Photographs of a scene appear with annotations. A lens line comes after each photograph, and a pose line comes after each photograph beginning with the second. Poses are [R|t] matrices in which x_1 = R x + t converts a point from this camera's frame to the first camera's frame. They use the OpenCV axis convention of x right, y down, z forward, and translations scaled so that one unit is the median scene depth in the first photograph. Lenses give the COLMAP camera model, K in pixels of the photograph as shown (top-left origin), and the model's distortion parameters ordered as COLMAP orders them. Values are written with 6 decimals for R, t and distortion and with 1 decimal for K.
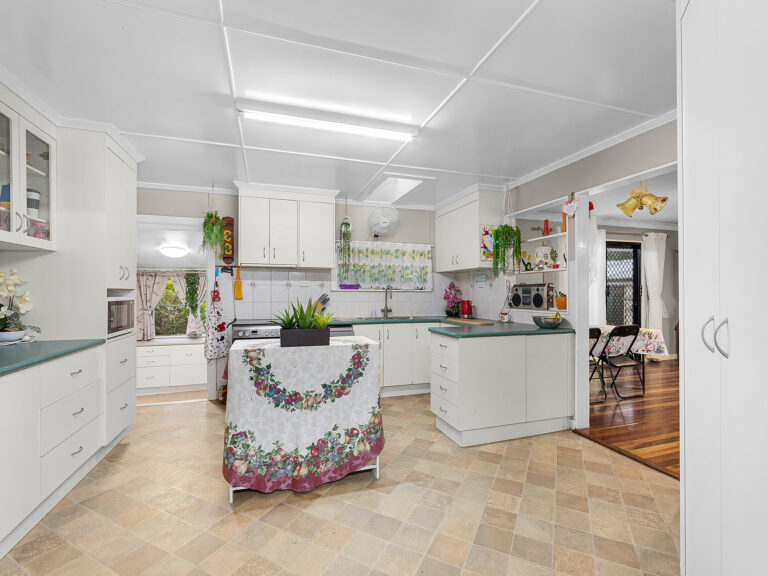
lens RADIAL K [[357.1, 0, 385.1], [0, 357.1, 287.5], [0, 0, 1]] dist [-0.001811, -0.000202]
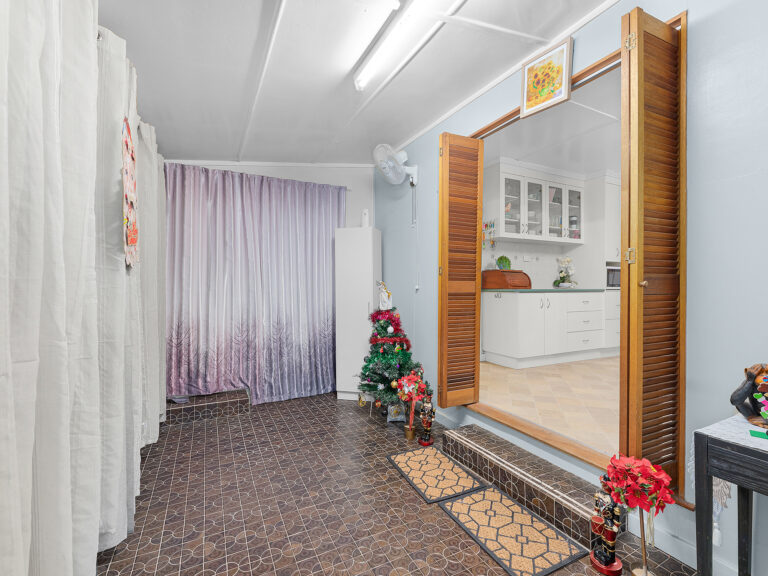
lens RADIAL K [[357.1, 0, 383.6], [0, 357.1, 287.9], [0, 0, 1]] dist [-0.001811, -0.000202]
pose [[0.146419, 0.004078, -0.989214, 0.905743], [0.004710, 0.999977, 0.004819, 0.131395], [0.989211, -0.005365, 0.146396, -0.404465]]
